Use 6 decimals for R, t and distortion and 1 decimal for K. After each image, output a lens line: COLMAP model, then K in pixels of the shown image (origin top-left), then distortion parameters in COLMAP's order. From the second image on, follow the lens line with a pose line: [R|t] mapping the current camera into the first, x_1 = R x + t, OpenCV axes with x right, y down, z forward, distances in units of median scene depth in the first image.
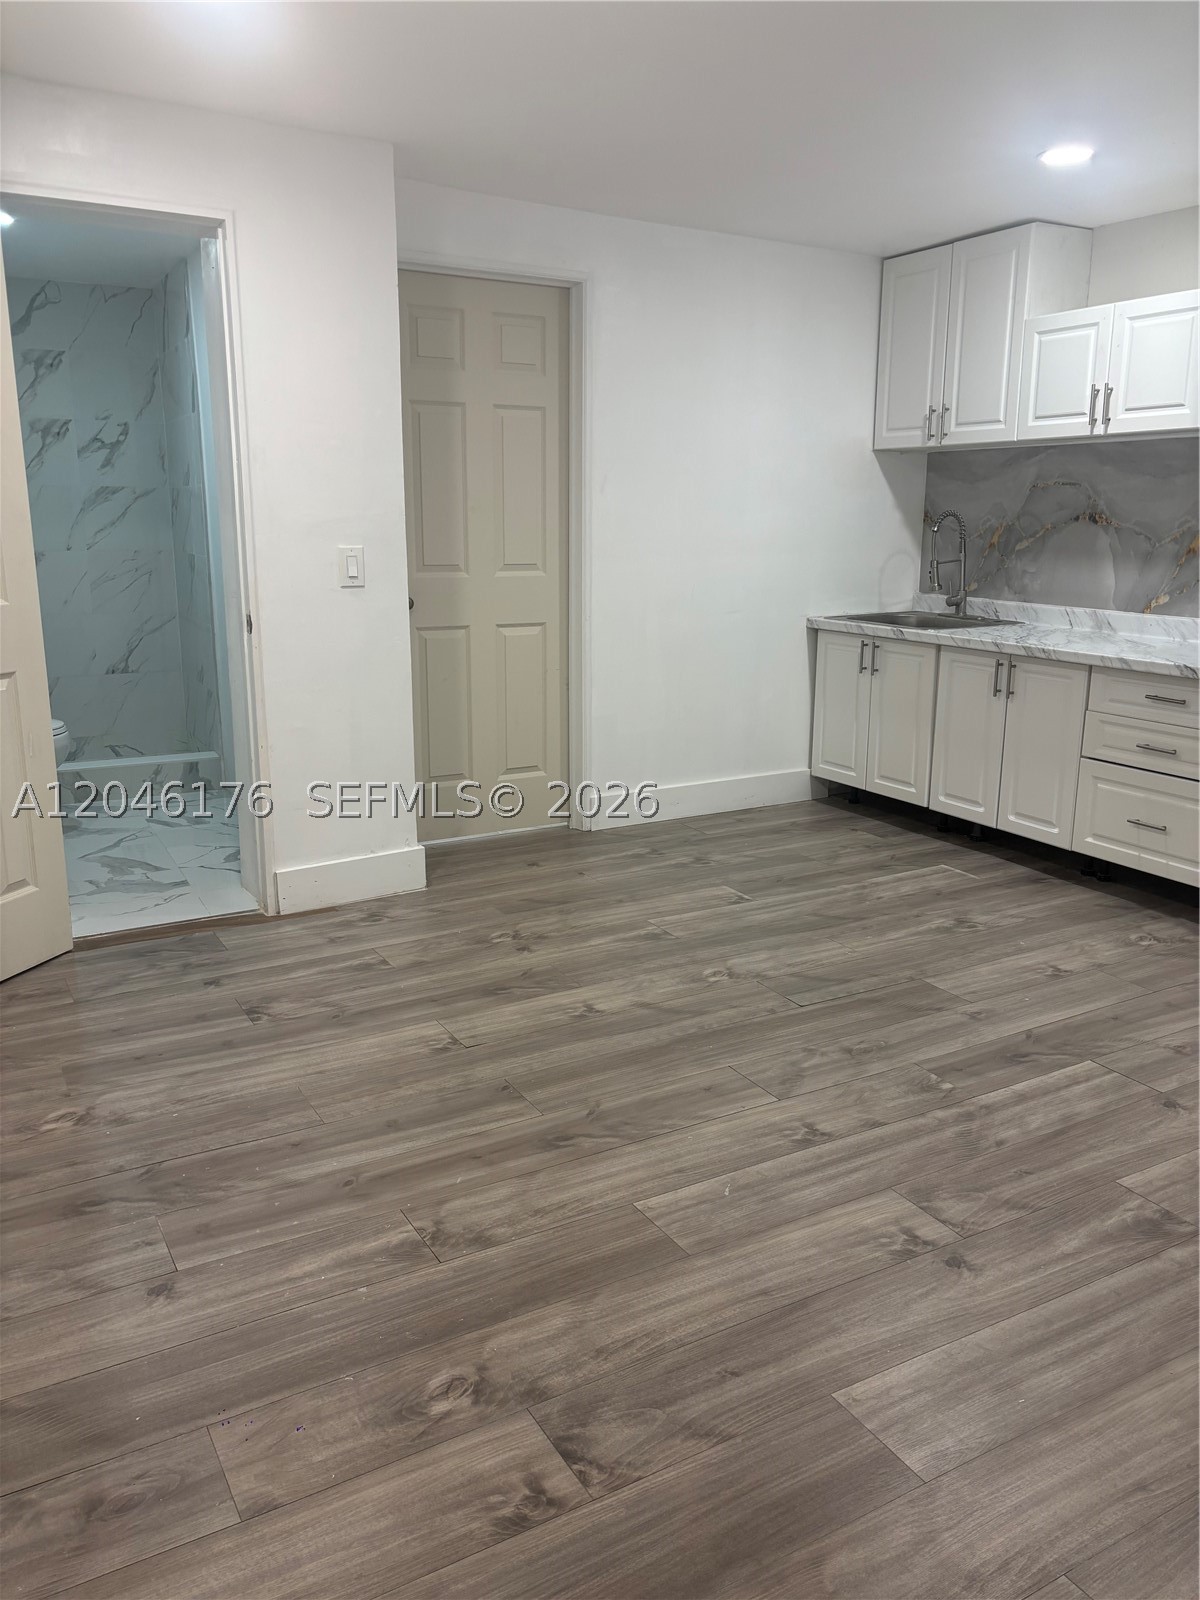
lens RADIAL K [[1210.3, 0, 597.4], [0, 1210.3, 801.5], [0, 0, 1]] dist [0.040082, -0.037945]
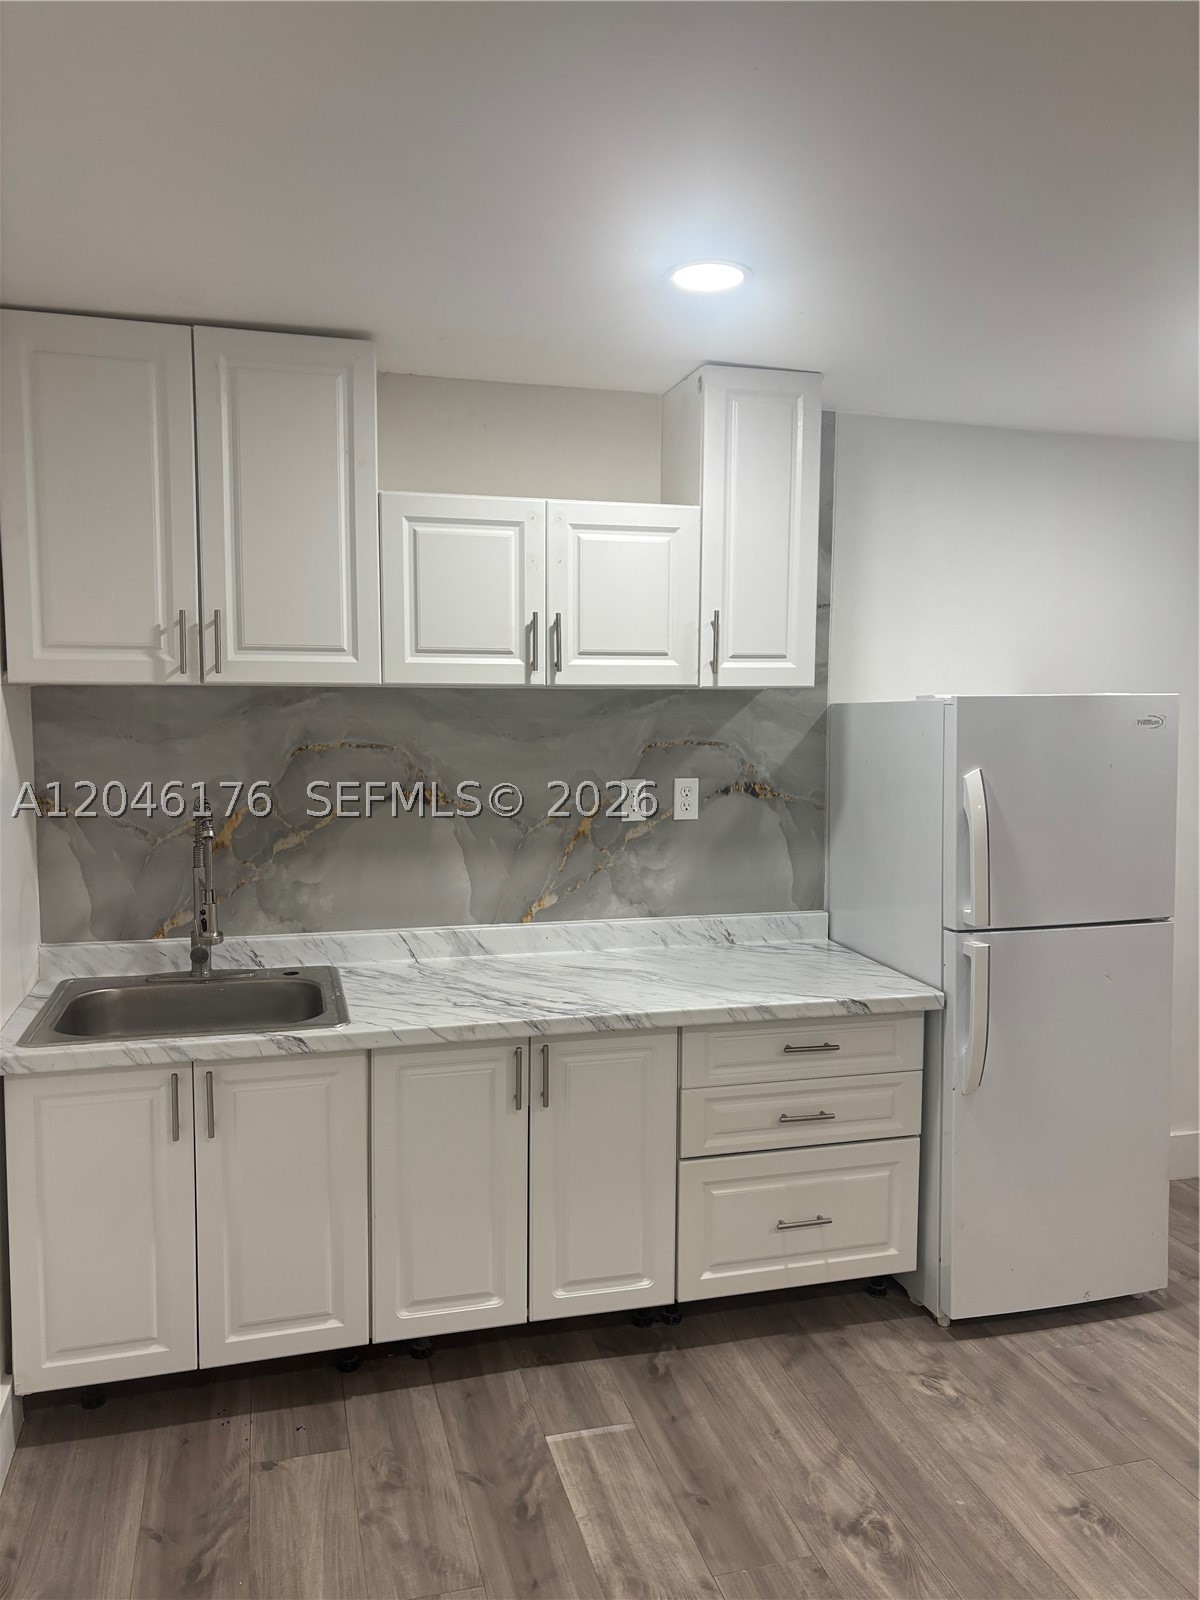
lens RADIAL K [[1210.3, 0, 599.5], [0, 1210.3, 786.3], [0, 0, 1]] dist [0.040082, -0.037945]
pose [[0.238575, -0.080044, 0.967820, -0.228440], [0.222693, 0.974550, 0.025704, -0.251887], [-0.945246, 0.209395, 0.250329, 0.800872]]
